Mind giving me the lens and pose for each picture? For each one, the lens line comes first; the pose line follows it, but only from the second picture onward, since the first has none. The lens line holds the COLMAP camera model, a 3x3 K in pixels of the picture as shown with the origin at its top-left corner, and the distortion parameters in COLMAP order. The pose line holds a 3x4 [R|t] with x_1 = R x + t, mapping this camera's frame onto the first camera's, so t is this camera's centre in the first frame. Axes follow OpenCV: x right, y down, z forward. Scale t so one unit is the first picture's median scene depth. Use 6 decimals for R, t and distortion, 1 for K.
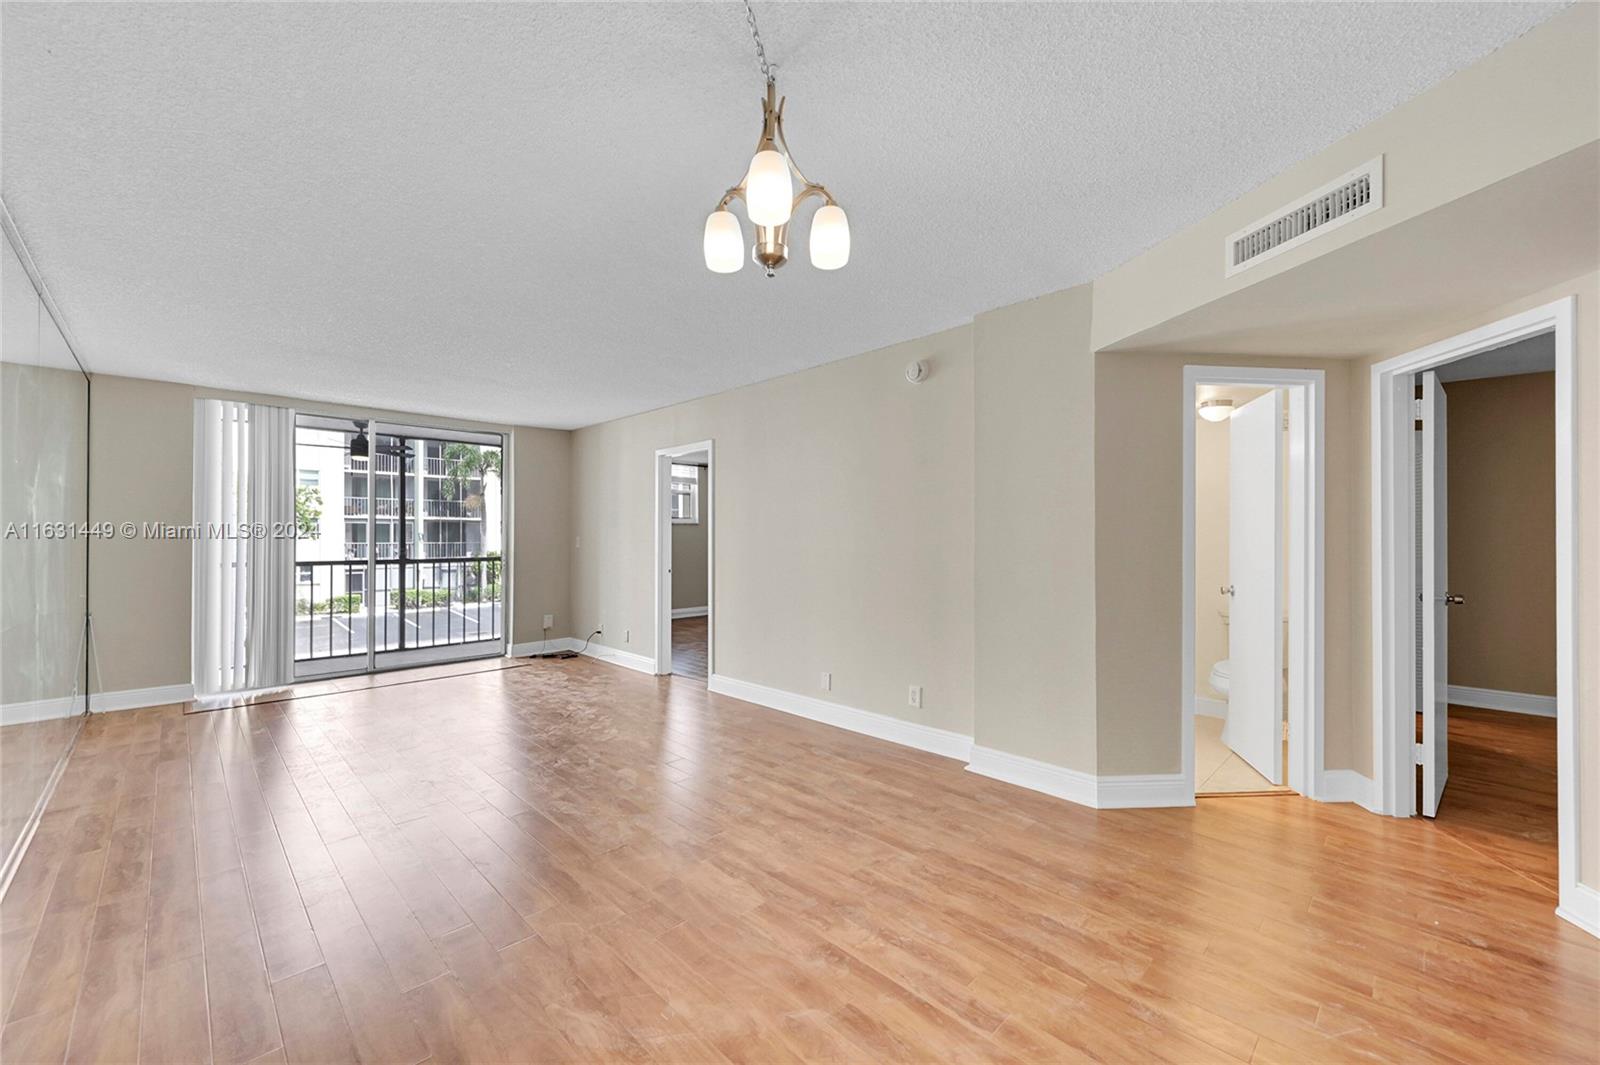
lens RADIAL K [[629.1, 0, 798.3], [0, 629.1, 532.6], [0, 0, 1]] dist [-0.002014, 0.000396]
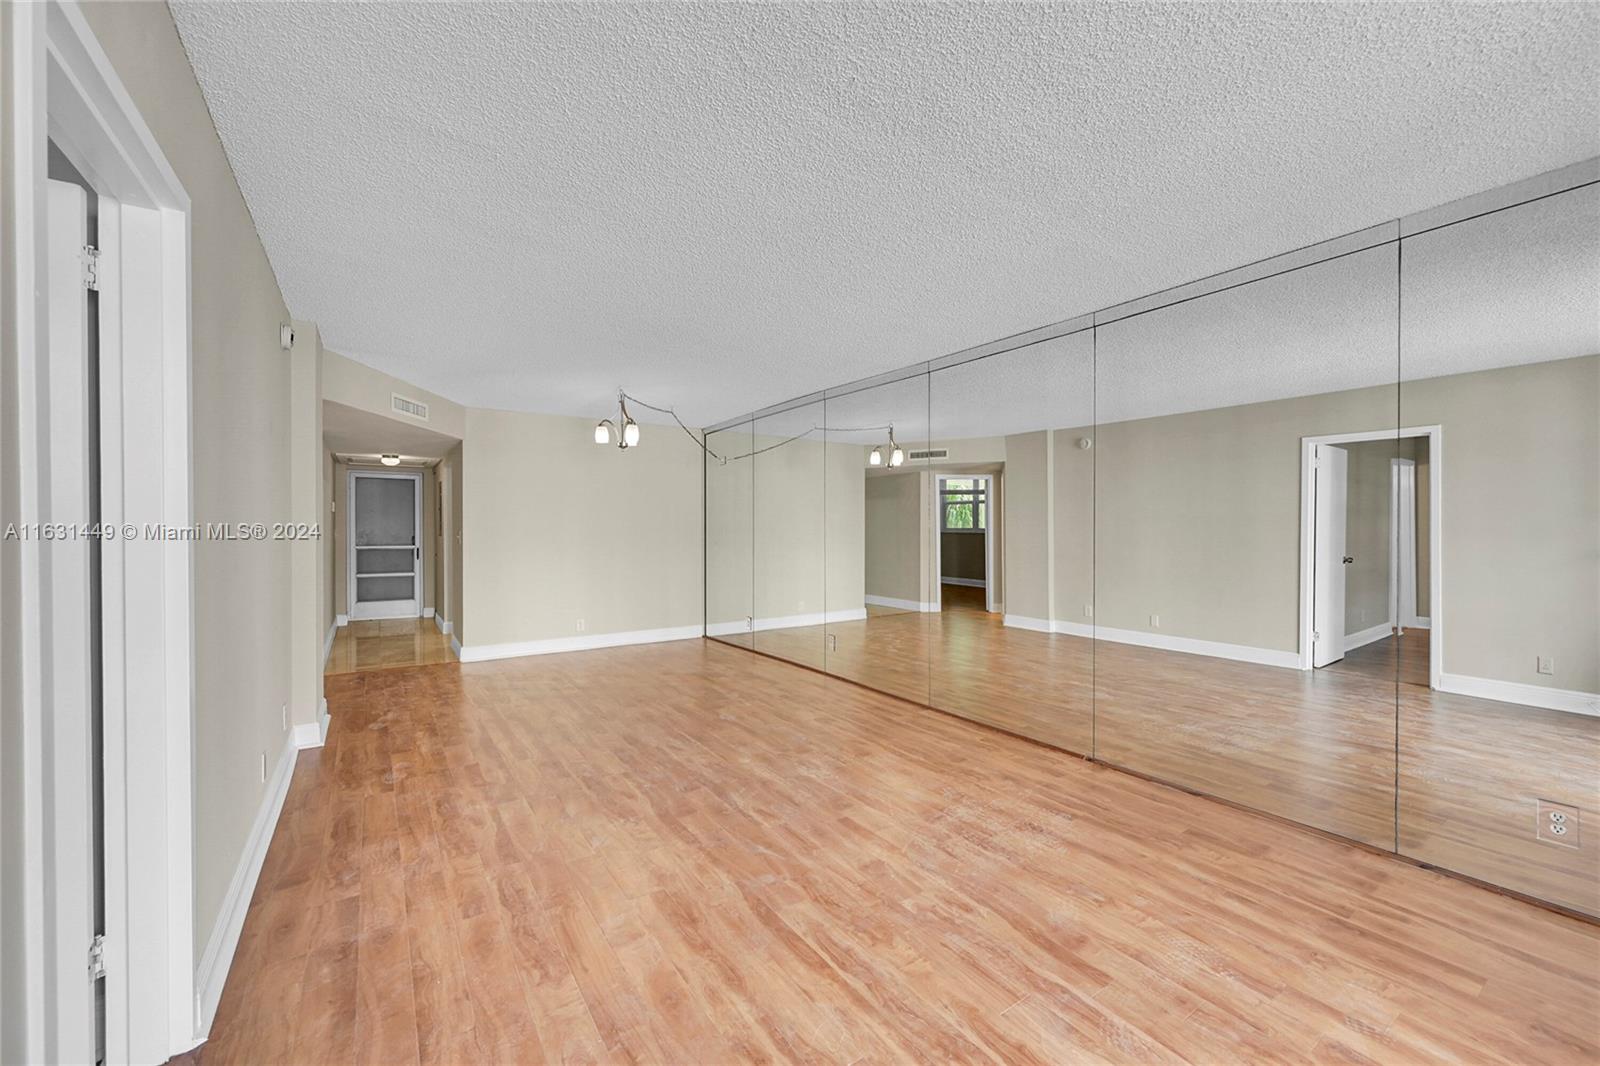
lens RADIAL K [[629.1, 0, 801.1], [0, 629.1, 527.4], [0, 0, 1]] dist [-0.002014, 0.000396]
pose [[-0.983861, 0.004200, 0.178883, -0.804842], [0.001605, 0.999891, -0.014651, 0.023484], [-0.178926, -0.014128, -0.983761, 2.109790]]
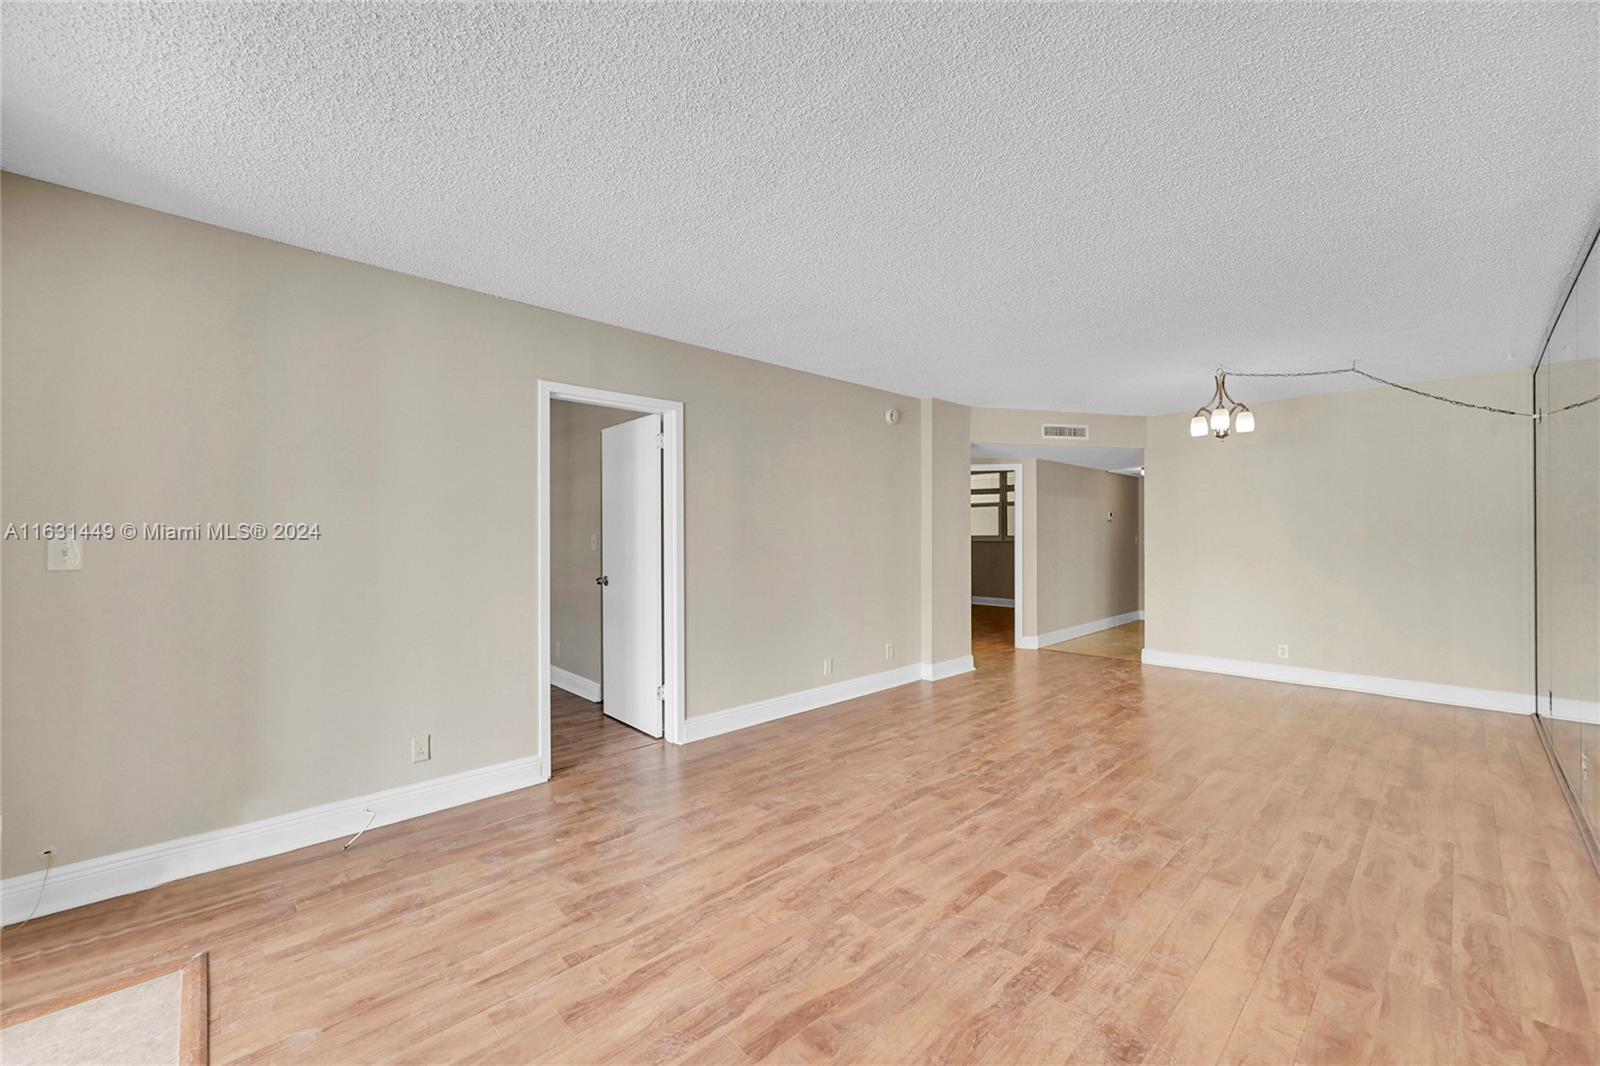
lens RADIAL K [[629.1, 0, 796.7], [0, 629.1, 537.0], [0, 0, 1]] dist [-0.002014, 0.000396]
pose [[0.020691, 0.000717, 0.999786, -1.471425], [-0.009391, 0.999956, -0.000523, 0.017492], [-0.999742, -0.009378, 0.020697, 1.451220]]
